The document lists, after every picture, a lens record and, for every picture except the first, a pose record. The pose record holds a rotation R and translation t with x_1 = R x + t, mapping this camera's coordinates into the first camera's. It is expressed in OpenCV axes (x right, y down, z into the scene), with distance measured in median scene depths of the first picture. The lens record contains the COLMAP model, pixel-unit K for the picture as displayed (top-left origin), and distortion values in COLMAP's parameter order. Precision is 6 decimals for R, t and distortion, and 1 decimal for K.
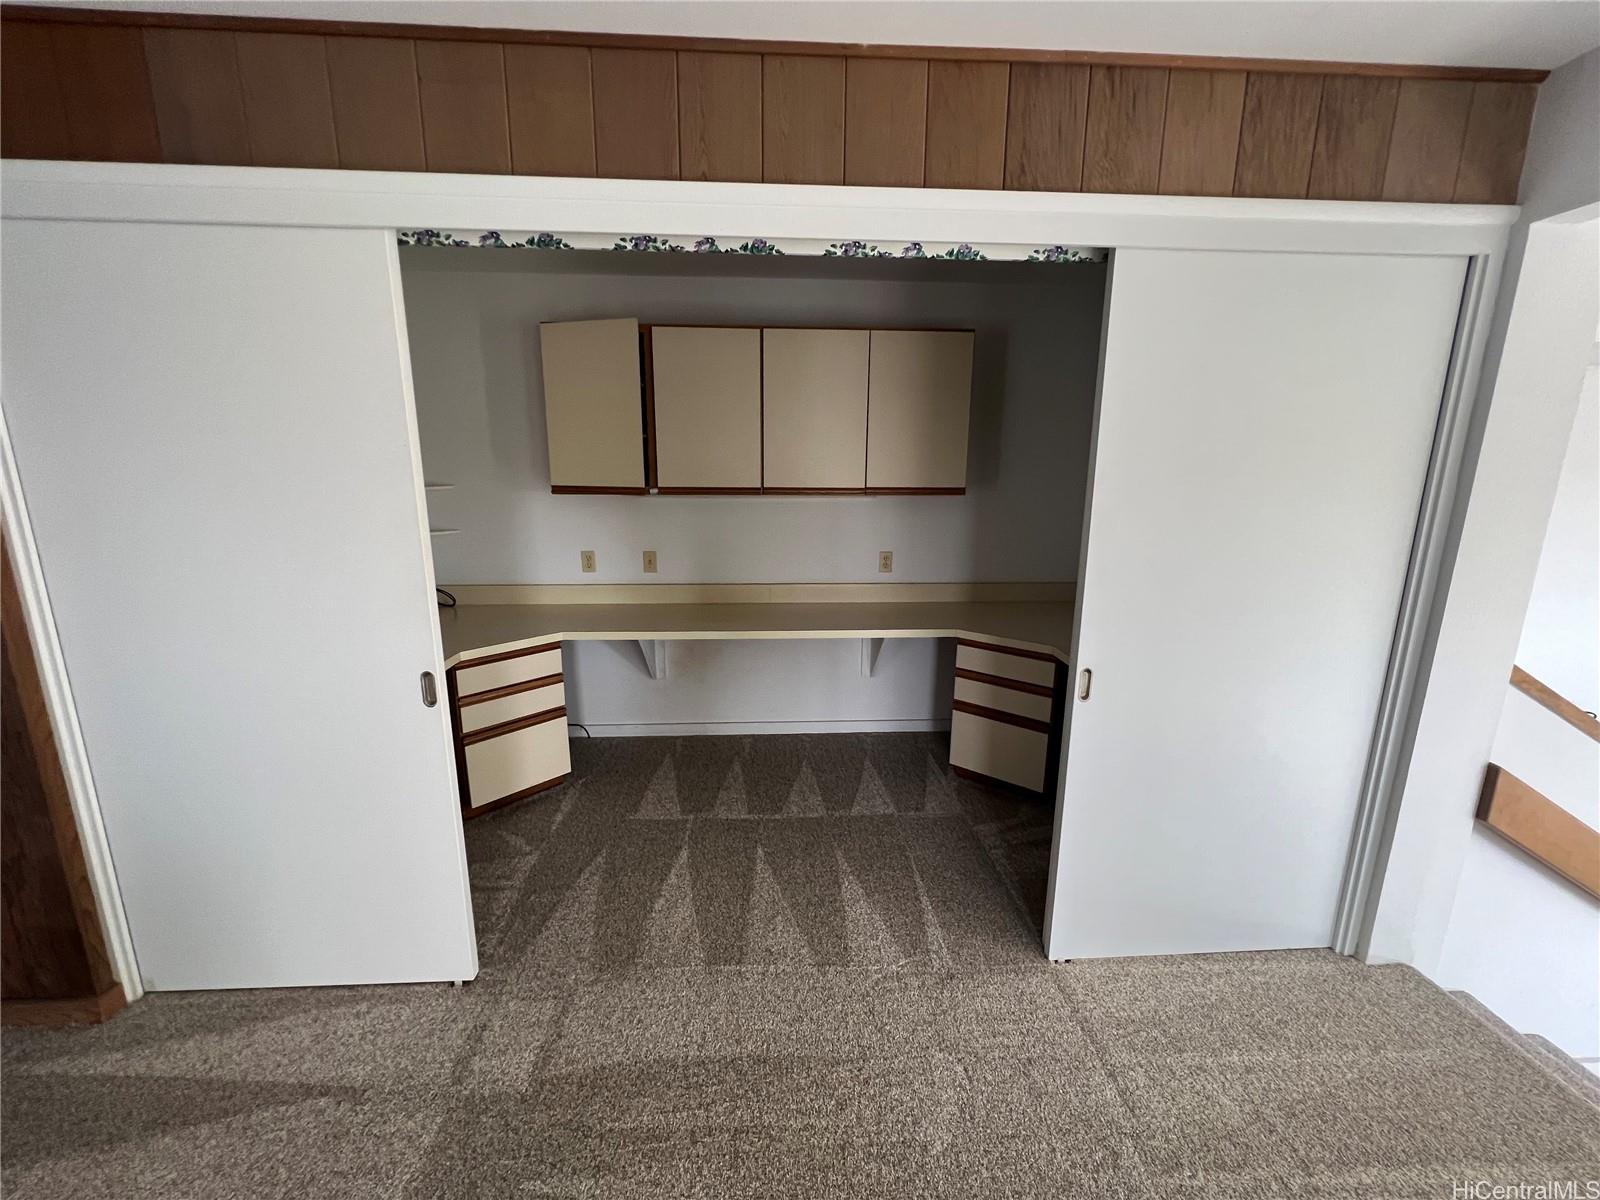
lens RADIAL K [[638.8, 0, 802.2], [0, 638.8, 596.9], [0, 0, 1]] dist [0.000863, -0.000398]
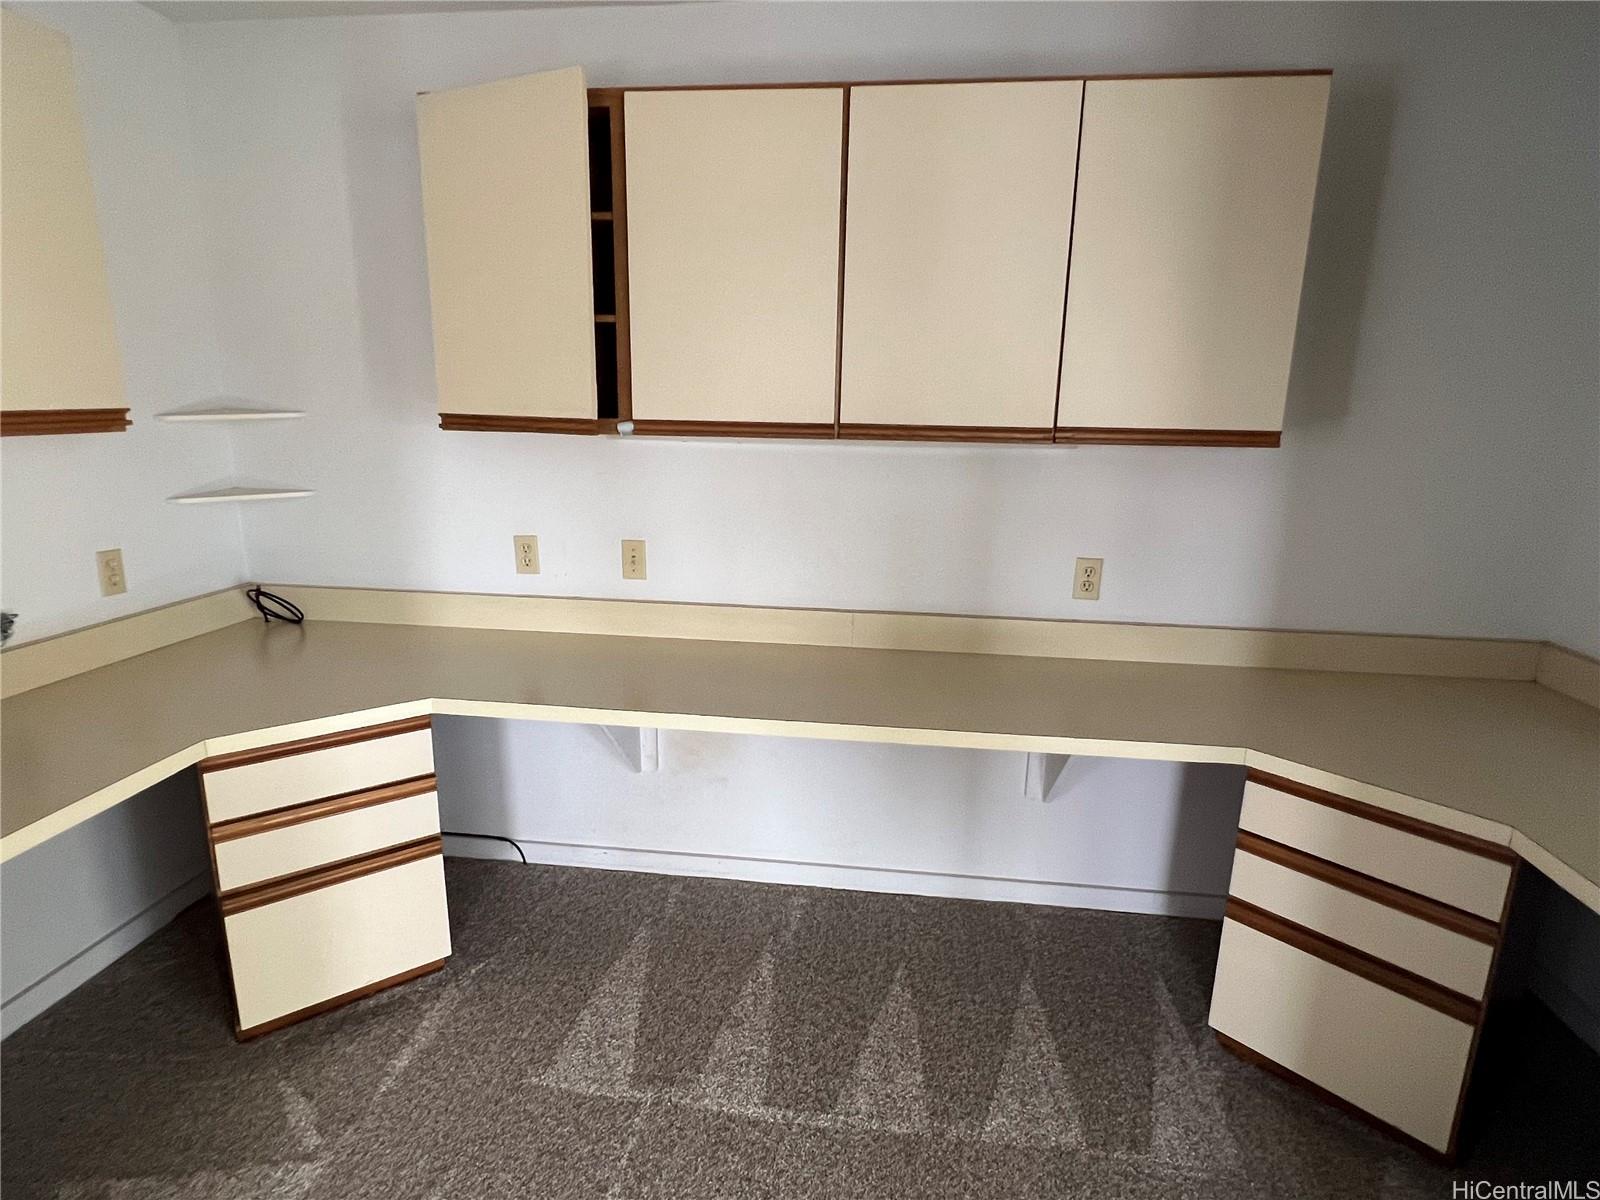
lens RADIAL K [[855.3, 0, 801.6], [0, 855.3, 596.2], [0, 0, 1]] dist [0.008087, 0.001431]
pose [[0.982670, 0.051887, -0.177954, 0.036267], [-0.047298, 0.998432, 0.029935, -0.059854], [0.179228, -0.020999, 0.983583, 0.358705]]
